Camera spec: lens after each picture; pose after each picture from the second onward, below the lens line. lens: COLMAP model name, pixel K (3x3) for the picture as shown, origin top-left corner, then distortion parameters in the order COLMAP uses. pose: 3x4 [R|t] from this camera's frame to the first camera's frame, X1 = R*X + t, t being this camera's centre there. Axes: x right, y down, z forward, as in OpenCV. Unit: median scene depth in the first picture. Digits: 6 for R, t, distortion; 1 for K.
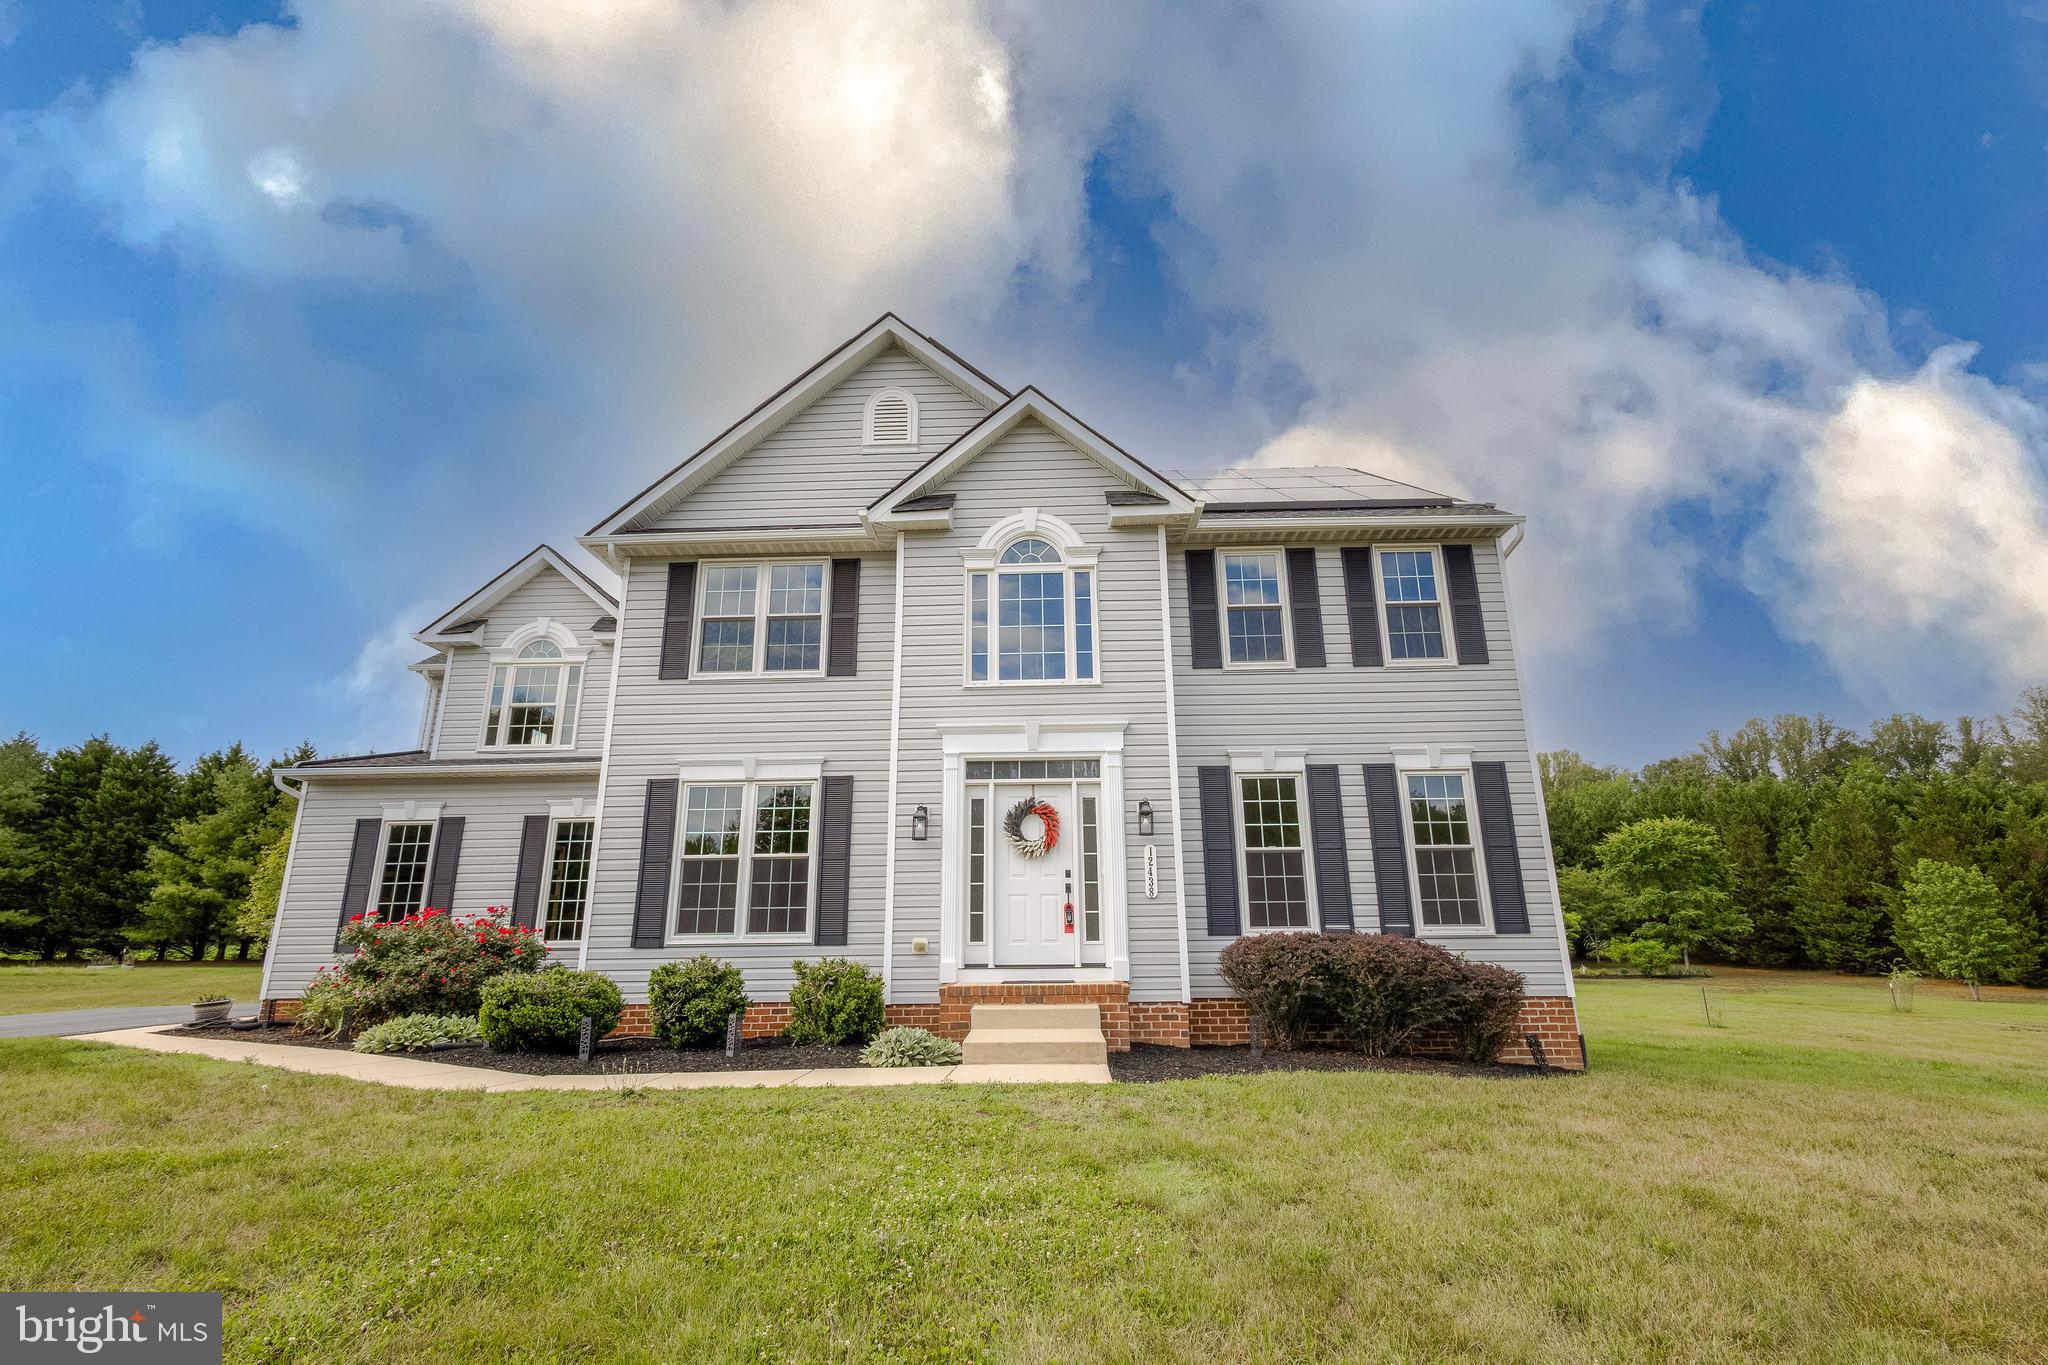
lens RADIAL K [[935.5, 0, 1022.7], [0, 935.5, 672.2], [0, 0, 1]] dist [0.014635, -0.004007]
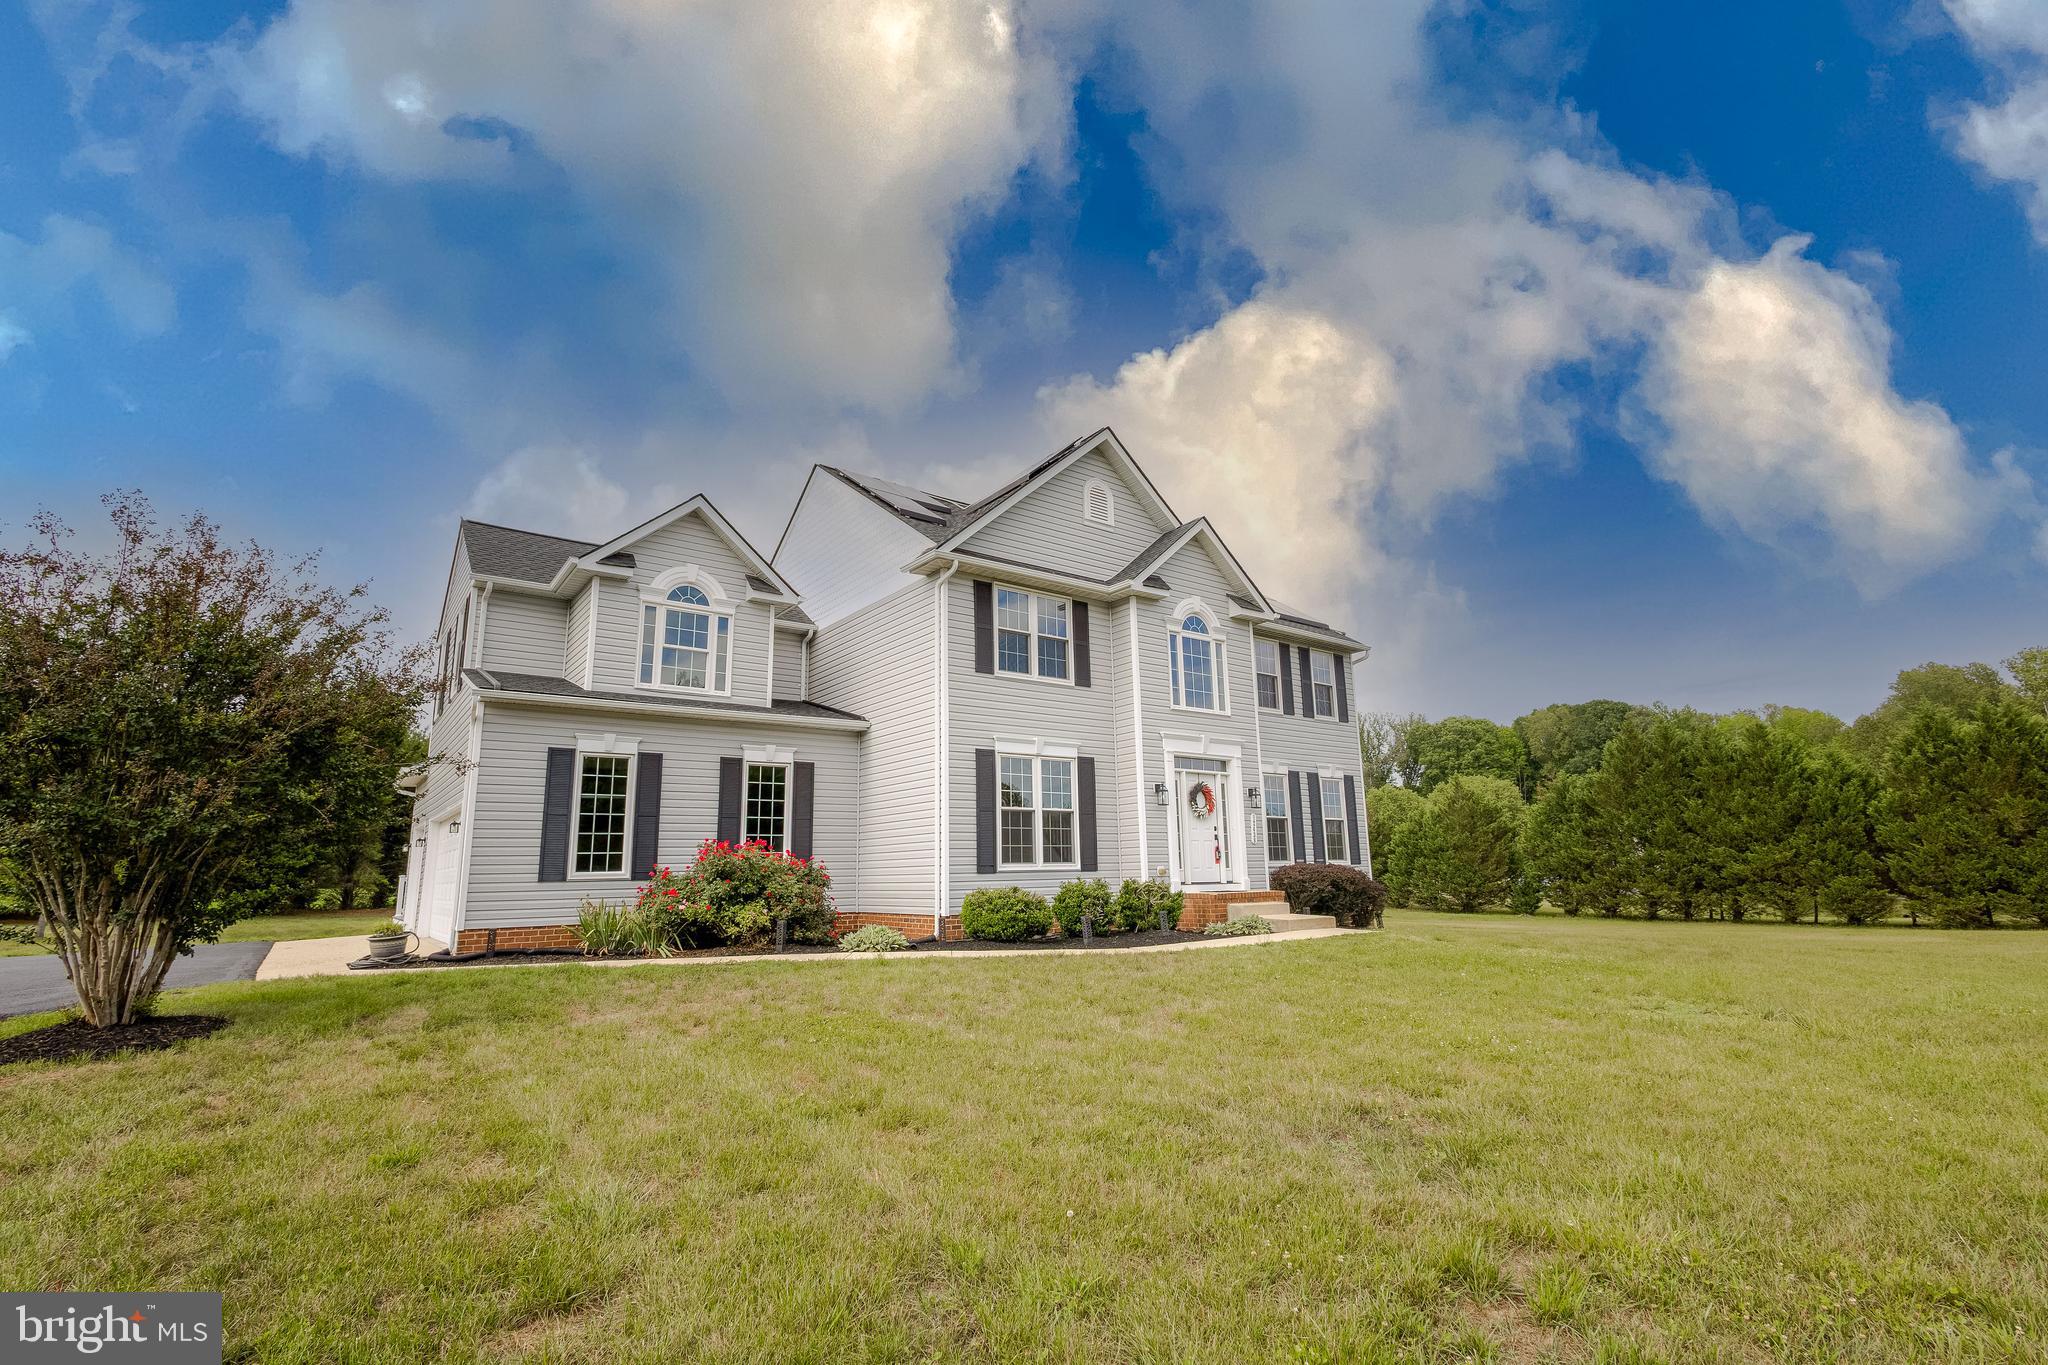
lens RADIAL K [[935.5, 0, 1025.6], [0, 935.5, 674.1], [0, 0, 1]] dist [0.014635, -0.004007]
pose [[0.779792, 0.126576, 0.613109, -1.164666], [-0.166722, 0.985967, 0.008496, -0.012654], [-0.603430, -0.108844, 0.789953, -0.077406]]
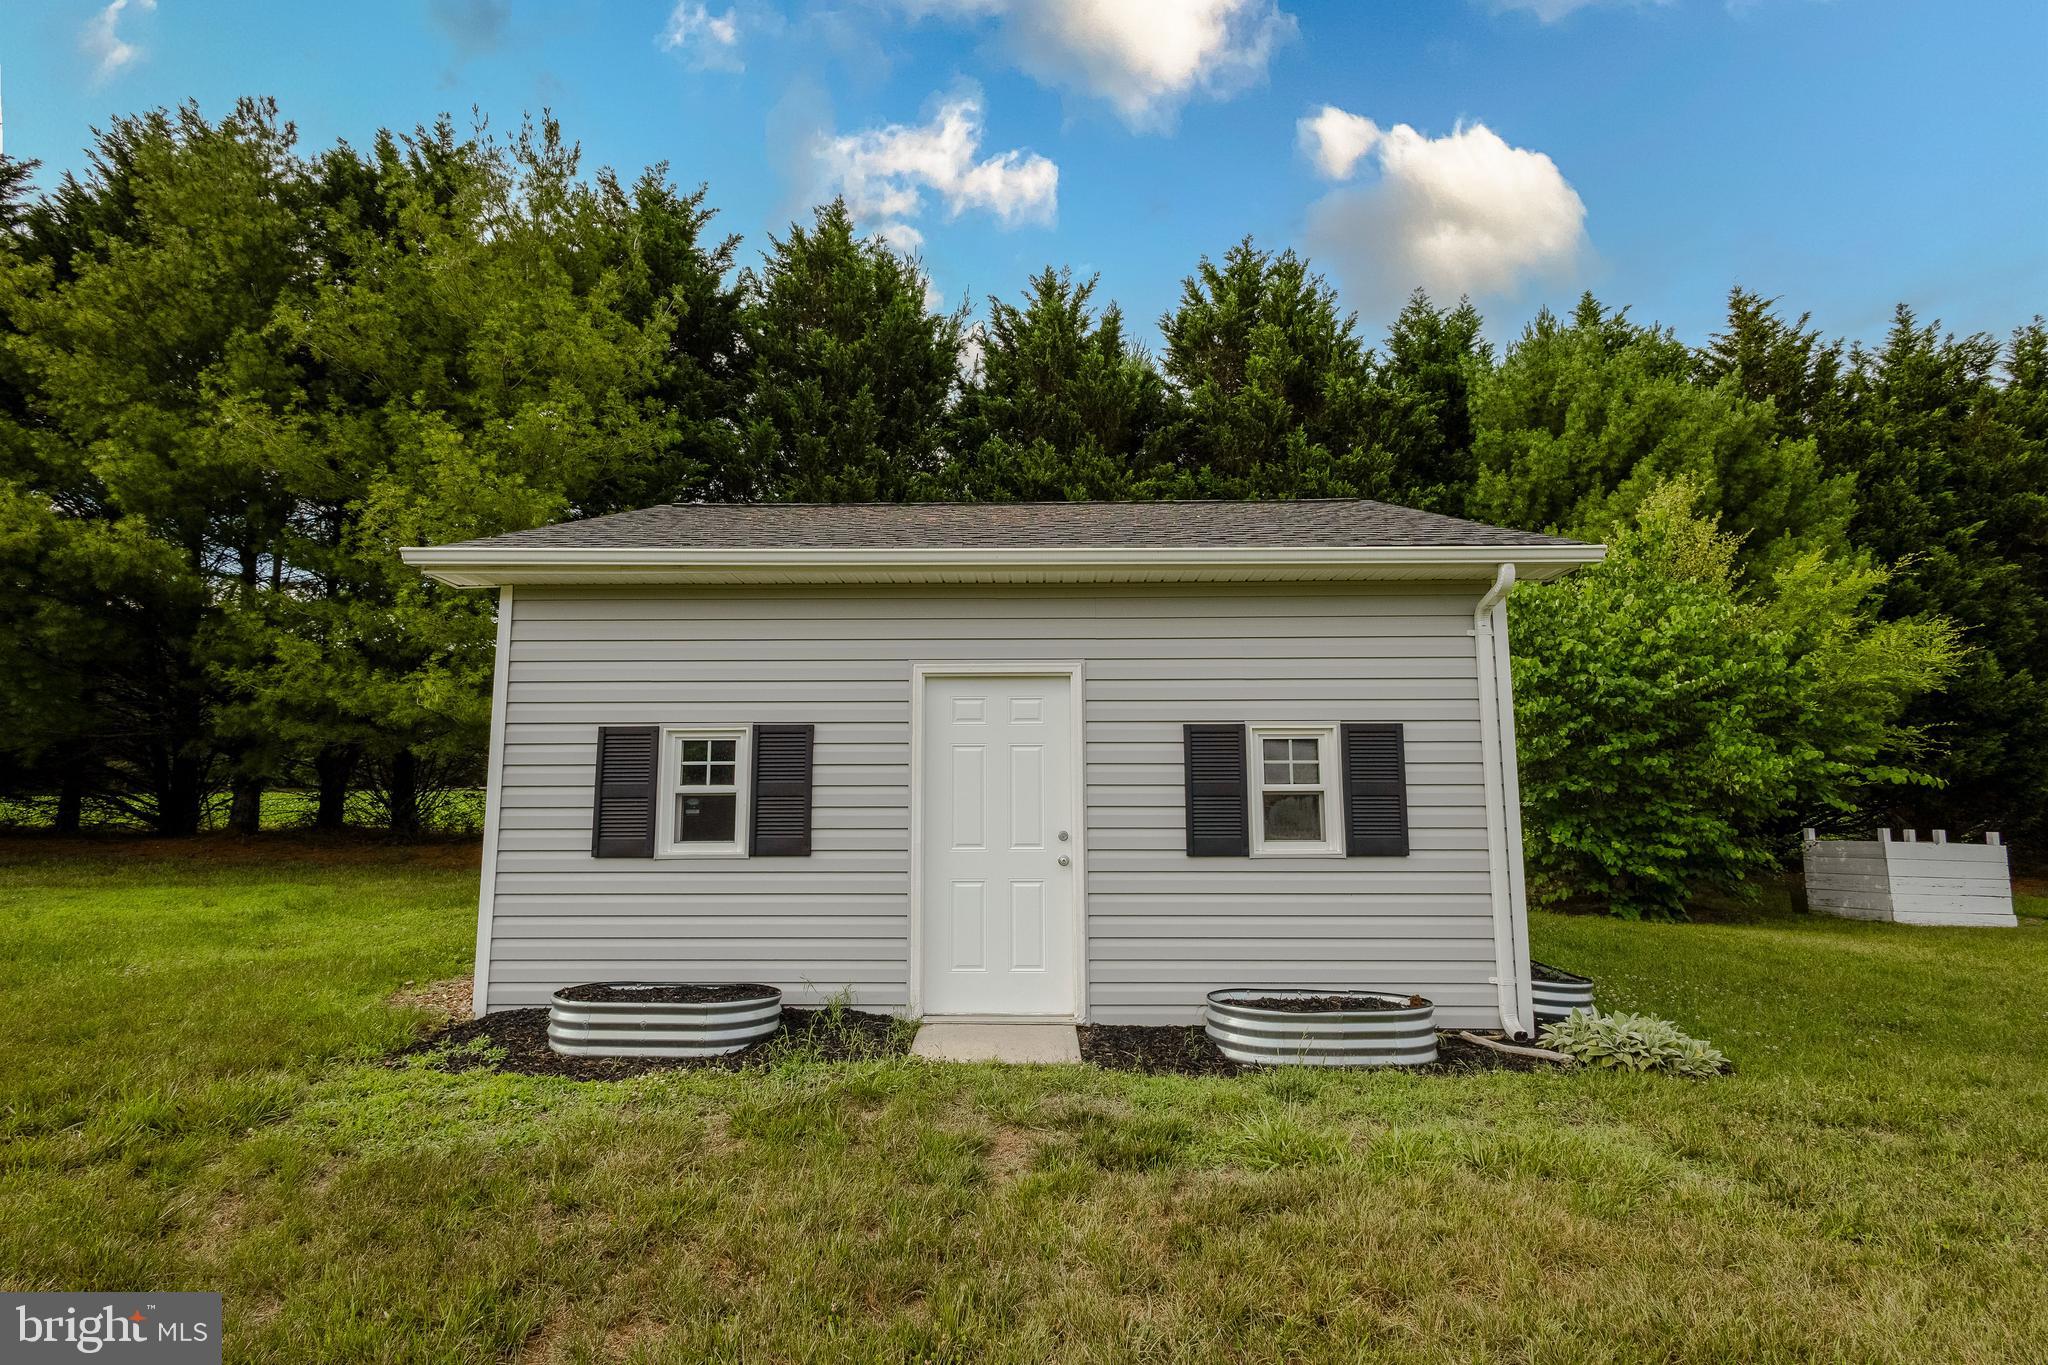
lens RADIAL K [[935.5, 0, 1032.4], [0, 935.5, 681.0], [0, 0, 1]] dist [0.014635, -0.004007]
pose [[0.998675, 0.002927, -0.051385, -3.342151], [0.004896, 0.988452, 0.151456, 1.203159], [0.051235, -0.151507, 0.987127, 4.090186]]
